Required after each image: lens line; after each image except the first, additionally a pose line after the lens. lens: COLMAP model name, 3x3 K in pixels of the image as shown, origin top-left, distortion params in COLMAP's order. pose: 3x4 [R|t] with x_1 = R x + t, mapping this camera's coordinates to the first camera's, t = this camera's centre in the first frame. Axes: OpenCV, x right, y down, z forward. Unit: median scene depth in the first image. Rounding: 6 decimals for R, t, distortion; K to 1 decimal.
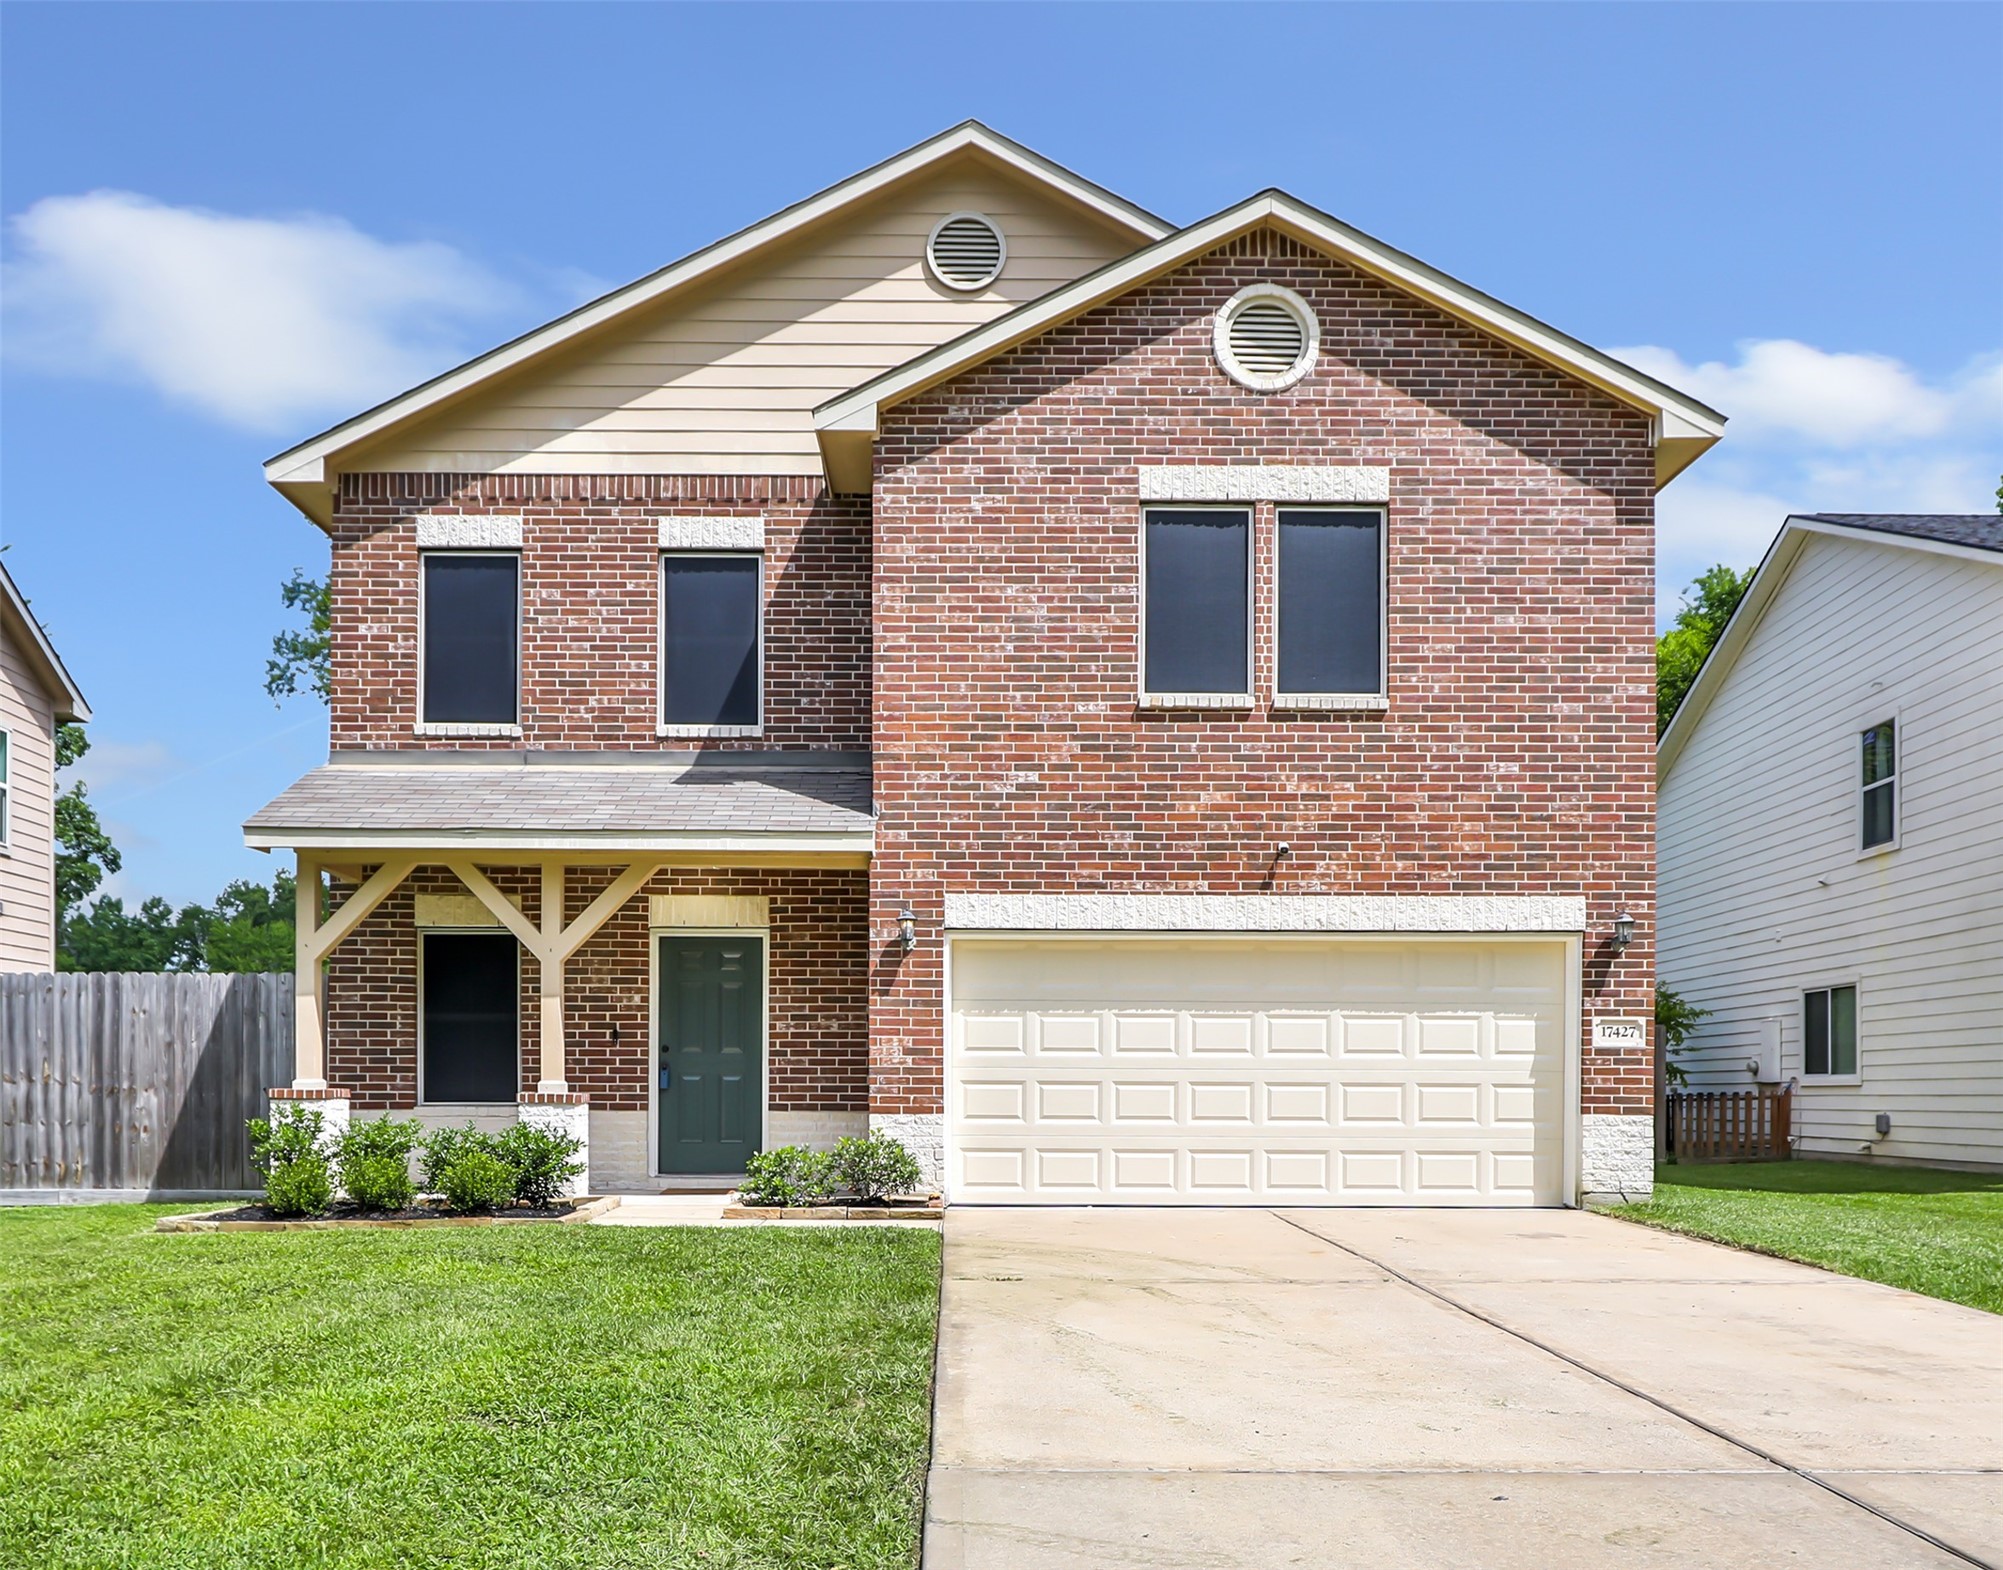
lens RADIAL K [[1529.5, 0, 1004.9], [0, 1529.5, 1066.9], [0, 0, 1]] dist [-0.023599, -0.002192]
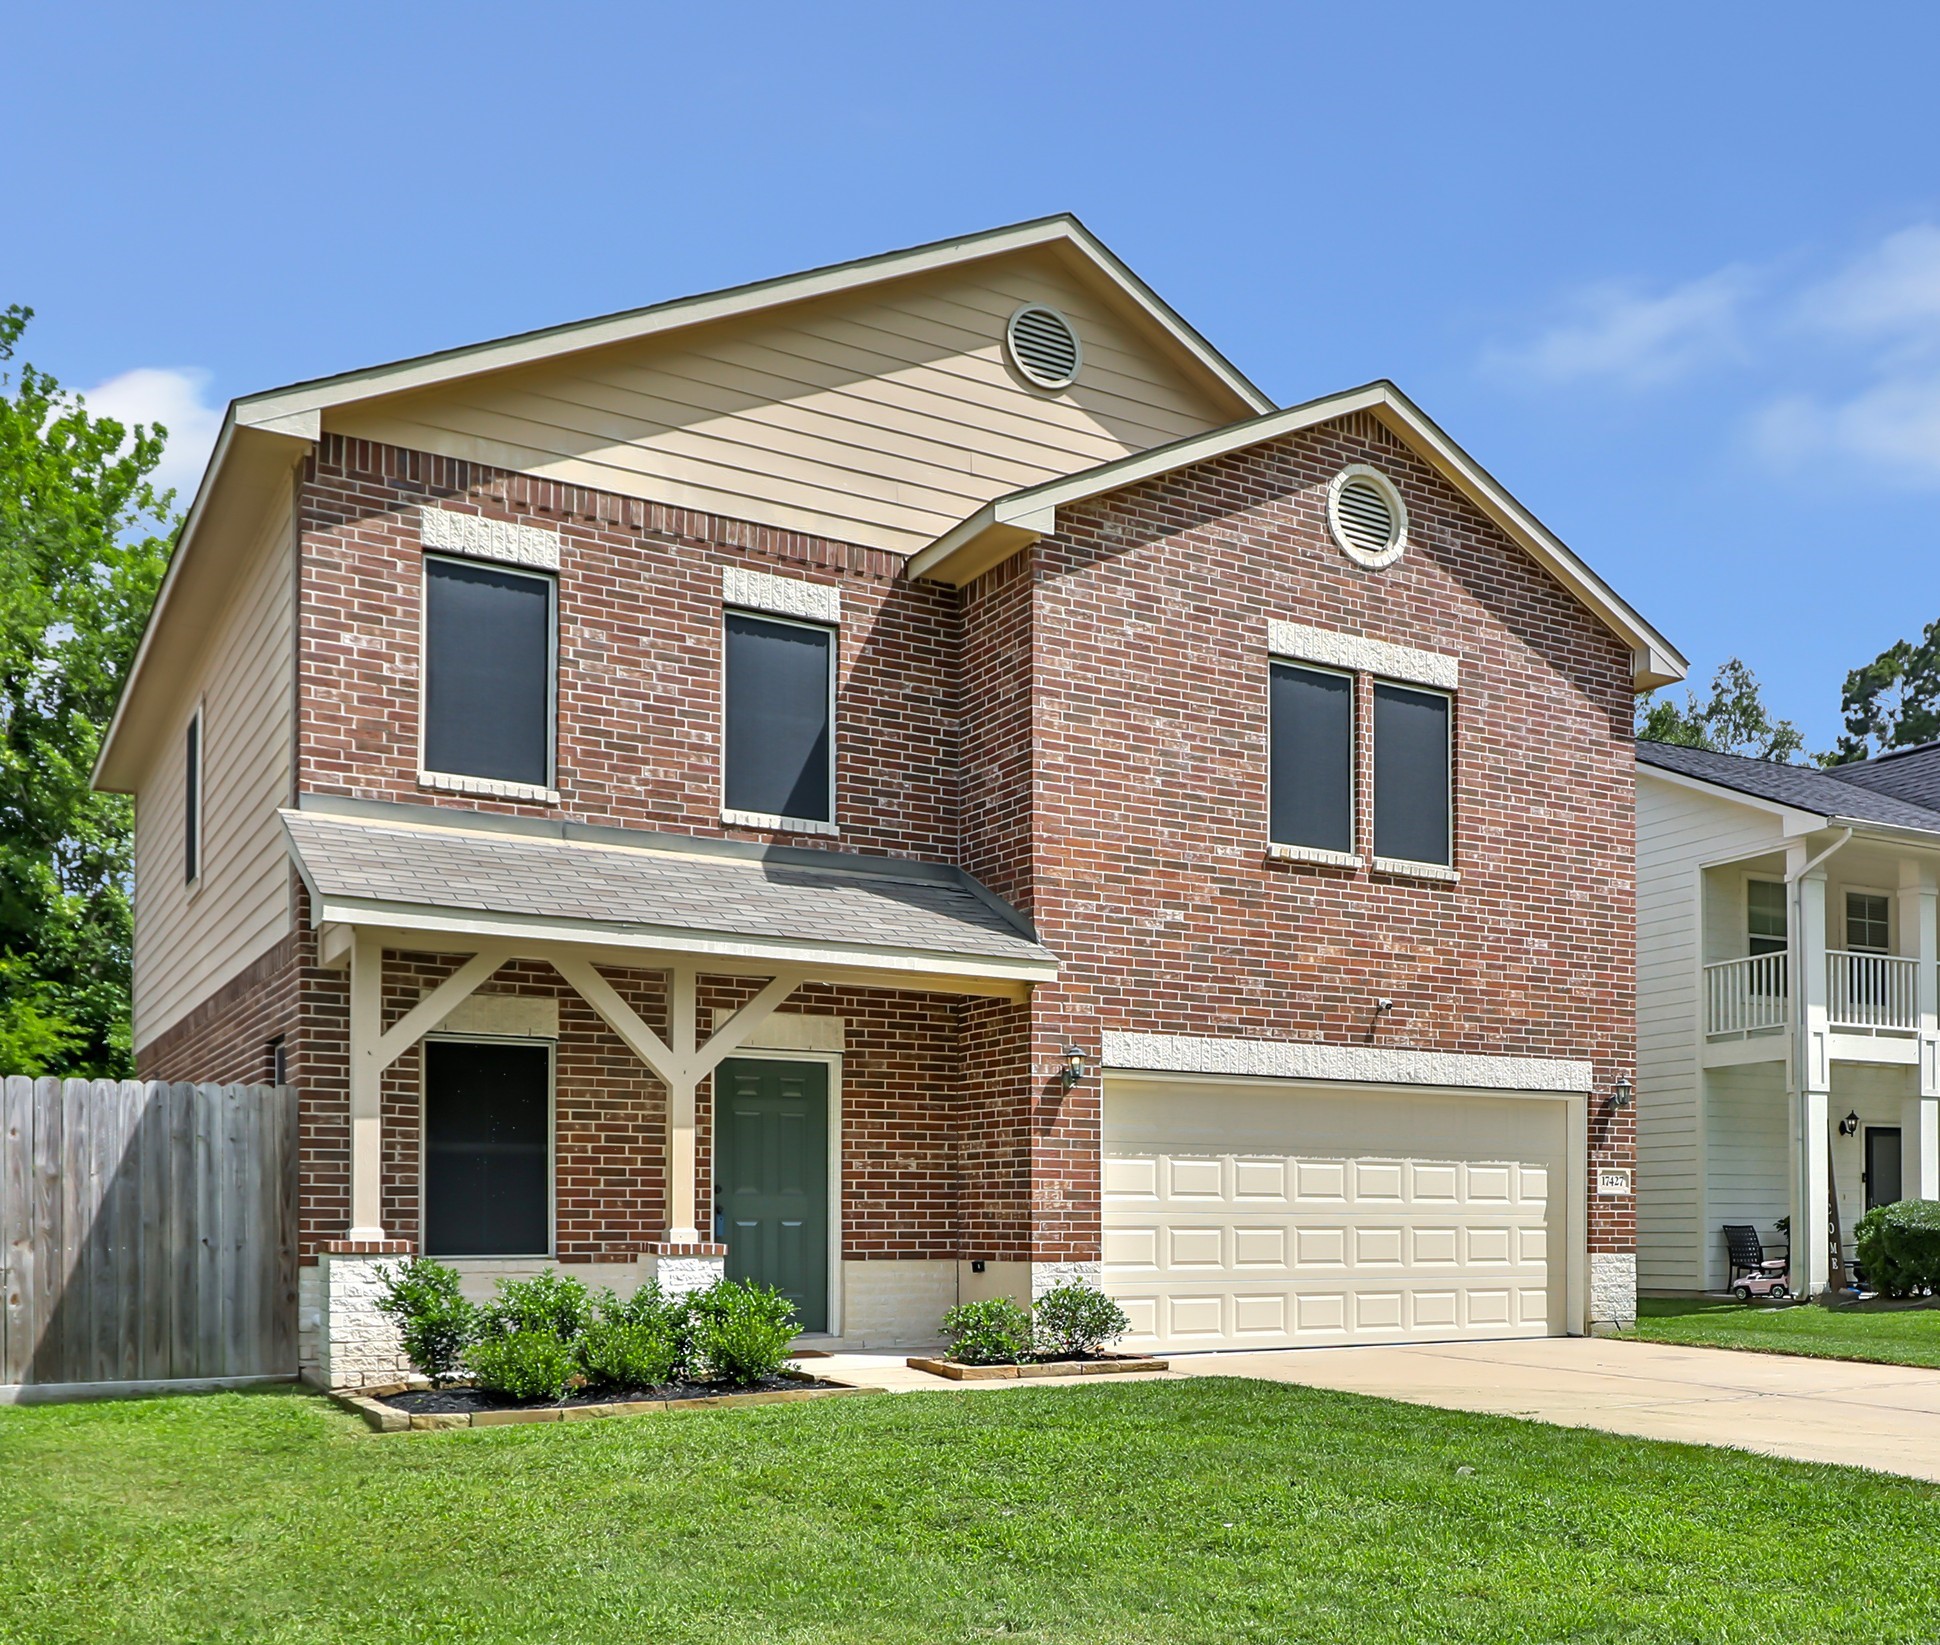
lens RADIAL K [[1837.4, 0, 970.8], [0, 1837.4, 1169.9], [0, 0, 1]] dist [-0.019217, -0.010966]
pose [[0.861969, 0.010807, 0.506846, -0.630601], [-0.003263, 0.999870, -0.015770, -0.007012], [-0.506951, 0.011939, 0.861892, 0.049203]]
